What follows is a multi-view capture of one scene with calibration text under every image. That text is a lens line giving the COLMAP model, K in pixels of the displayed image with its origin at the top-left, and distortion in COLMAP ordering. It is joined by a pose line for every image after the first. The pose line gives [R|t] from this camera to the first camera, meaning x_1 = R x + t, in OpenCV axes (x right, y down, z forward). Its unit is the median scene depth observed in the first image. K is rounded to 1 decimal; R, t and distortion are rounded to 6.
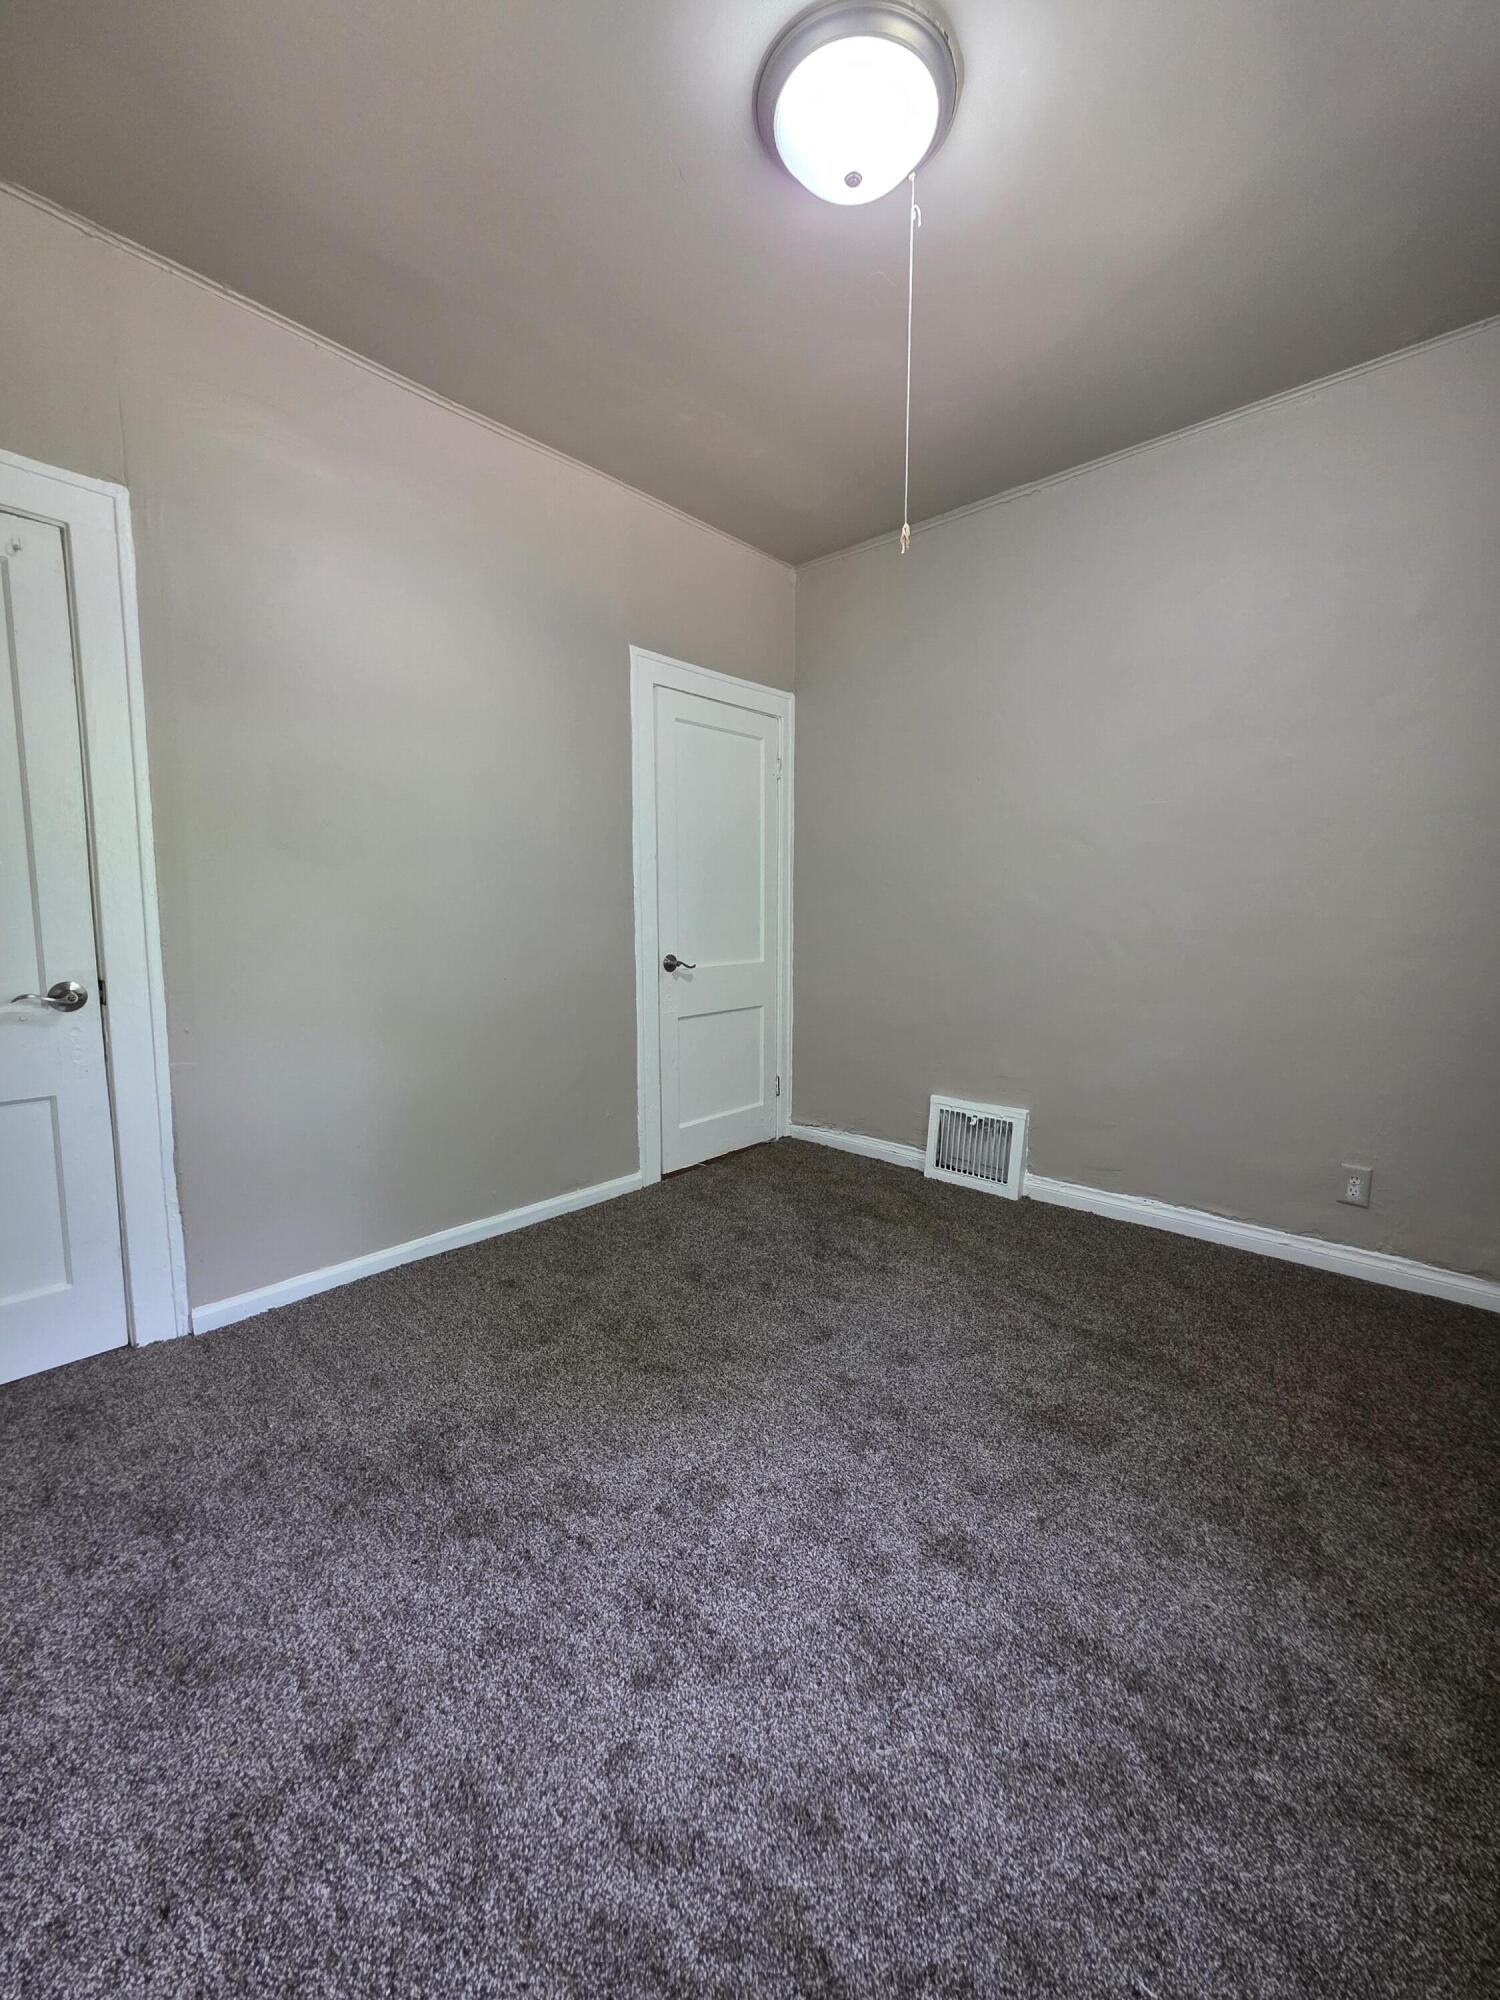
lens RADIAL K [[801.4, 0, 753.1], [0, 801.4, 990.6], [0, 0, 1]] dist [0.002666, -0.000501]
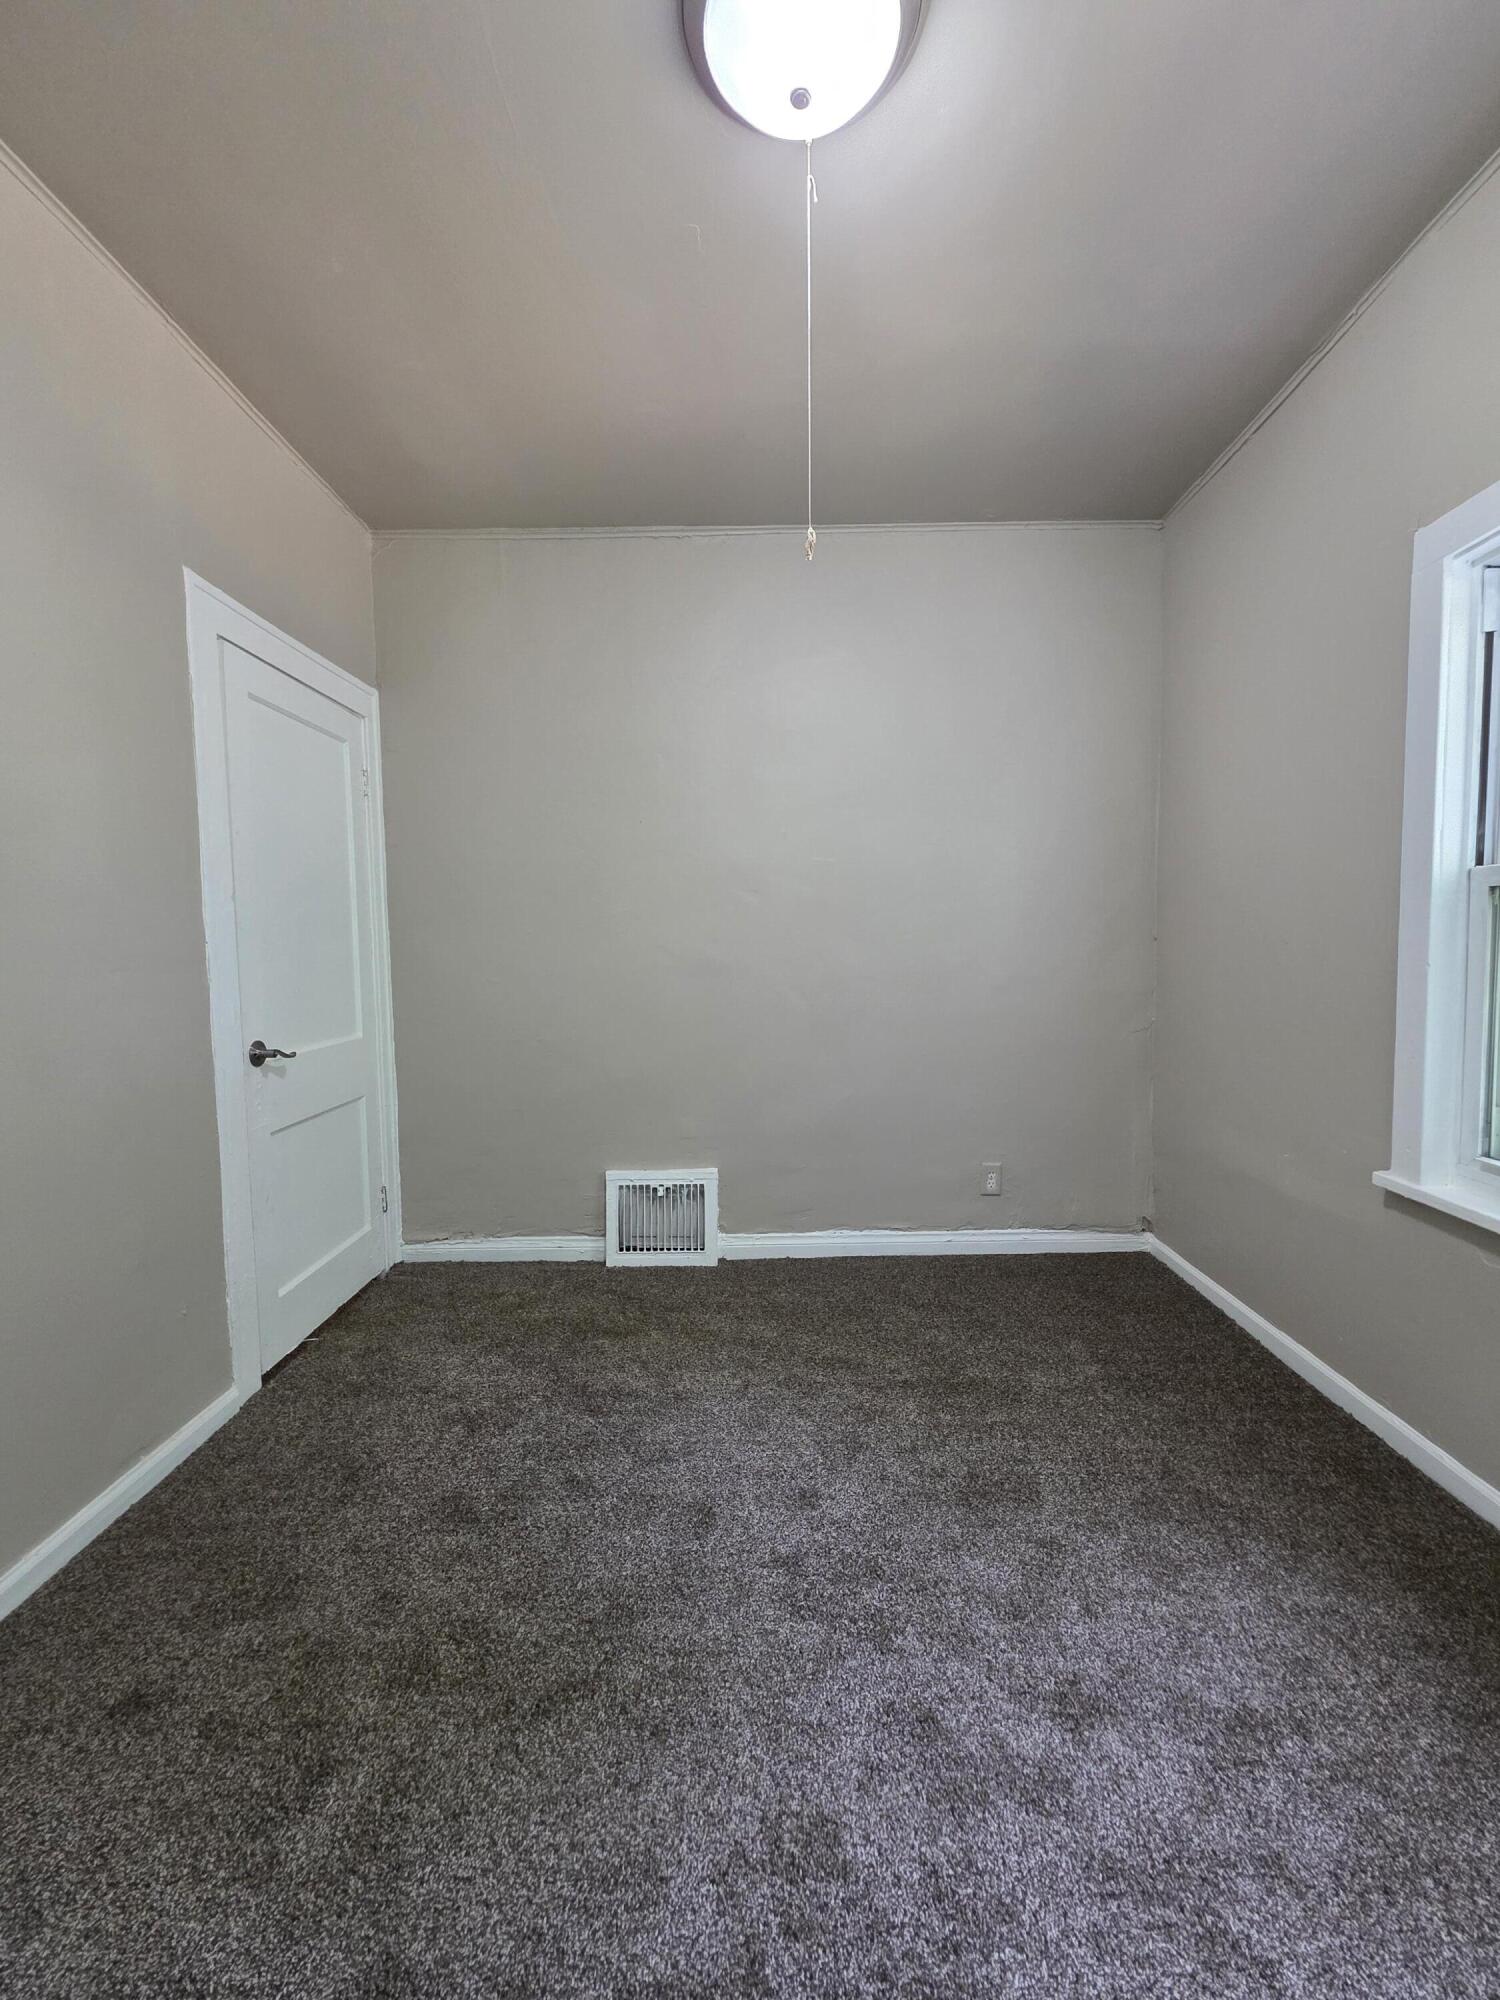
lens RADIAL K [[801.4, 0, 753.1], [0, 801.4, 990.6], [0, 0, 1]] dist [0.002666, -0.000501]
pose [[0.745001, -0.051449, 0.665076, -0.260435], [0.085764, 0.996134, -0.019012, -0.042056], [-0.661527, 0.071204, 0.746533, 0.245652]]
